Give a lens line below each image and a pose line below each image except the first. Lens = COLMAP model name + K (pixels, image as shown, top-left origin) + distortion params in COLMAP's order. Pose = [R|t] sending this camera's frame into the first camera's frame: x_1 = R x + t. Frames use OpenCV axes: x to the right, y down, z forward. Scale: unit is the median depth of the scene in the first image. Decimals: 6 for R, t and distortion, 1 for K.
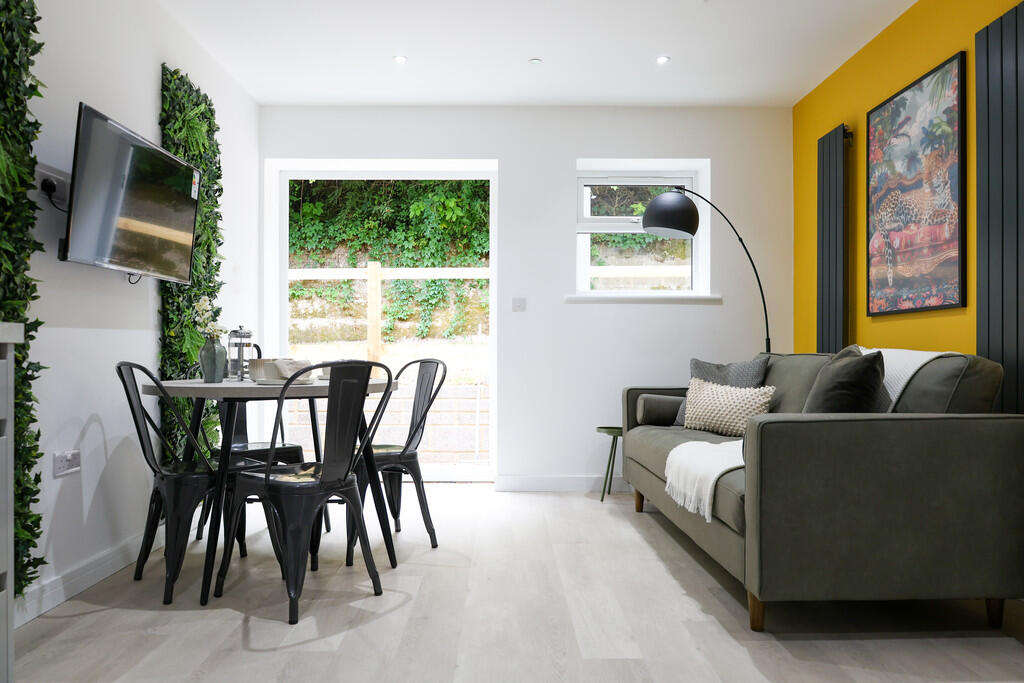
lens RADIAL K [[713.5, 0, 515.2], [0, 713.5, 349.7], [0, 0, 1]] dist [-0.007192, 0.000655]
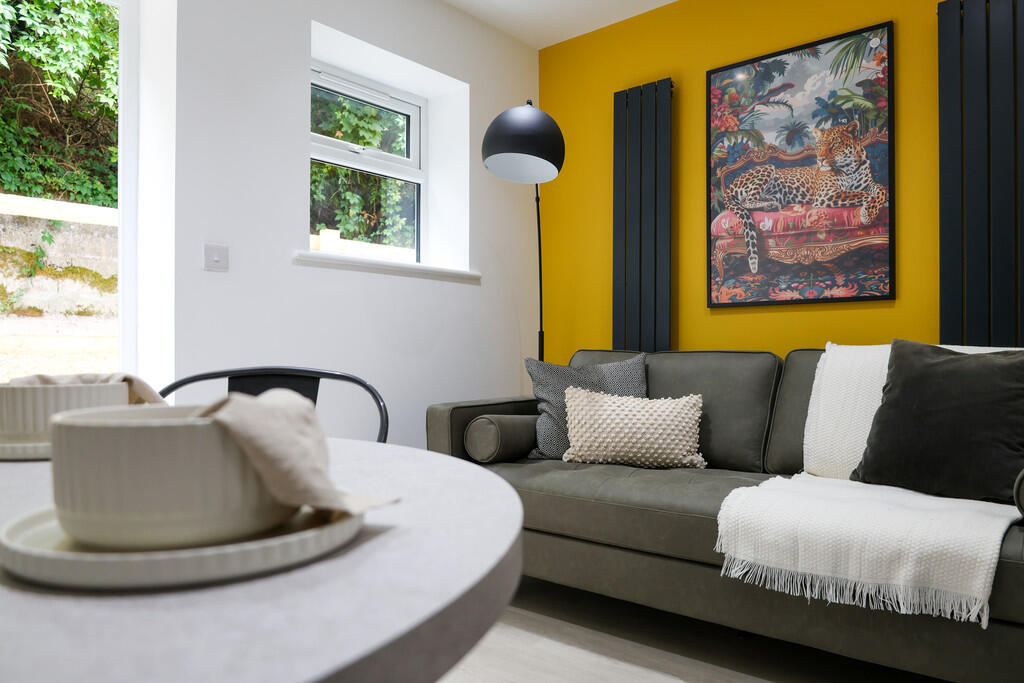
lens RADIAL K [[713.5, 0, 519.7], [0, 713.5, 346.1], [0, 0, 1]] dist [-0.007192, 0.000655]
pose [[0.657741, 0.003312, 0.753237, -0.341804], [-0.001637, 0.999994, -0.002967, 0.003358], [-0.753242, 0.000718, 0.657743, 0.680218]]
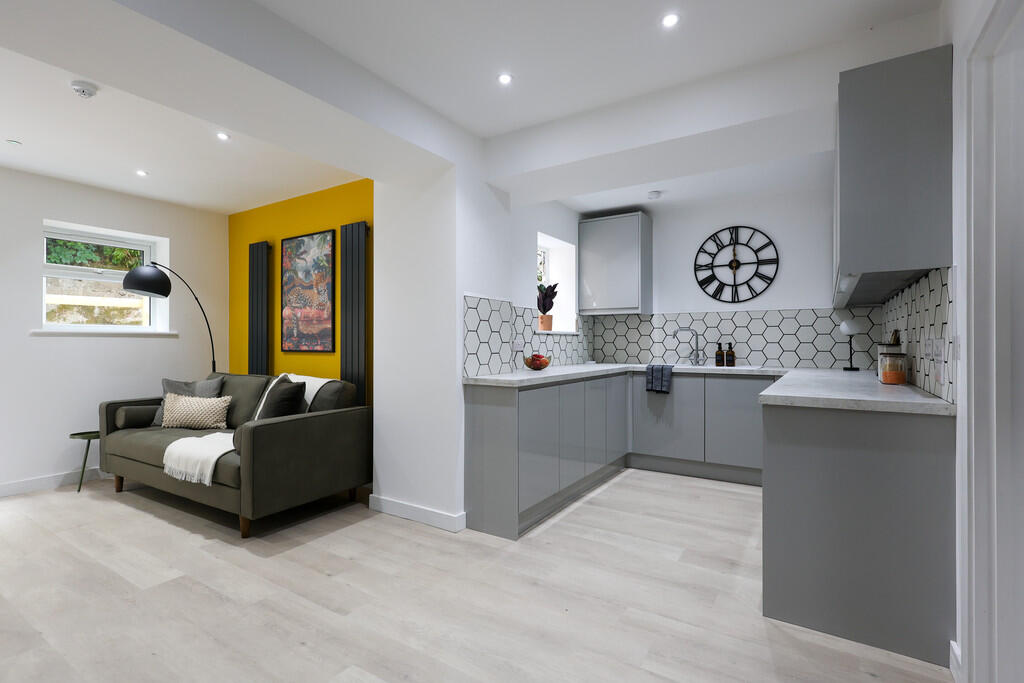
lens RADIAL K [[479.4, 0, 511.3], [0, 479.4, 343.9], [0, 0, 1]] dist [0.008459, 0.001568]
pose [[0.555155, -0.003174, 0.831741, -0.225571], [-0.005287, 0.999959, 0.007345, -0.088184], [-0.831730, -0.008475, 0.555116, -0.192334]]
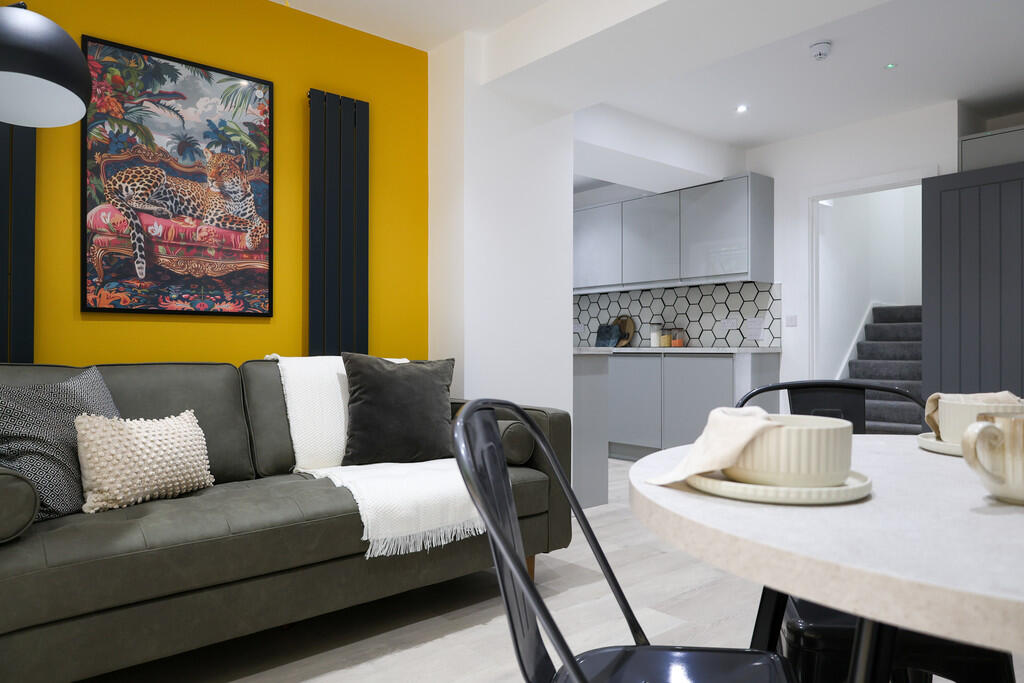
lens RADIAL K [[713.5, 0, 505.1], [0, 713.5, 346.7], [0, 0, 1]] dist [-0.007192, 0.000655]
pose [[-0.645987, -0.000251, 0.763348, -0.393501], [-0.005892, 0.999972, -0.004658, -0.010324], [-0.763325, -0.007507, -0.645971, 1.283955]]
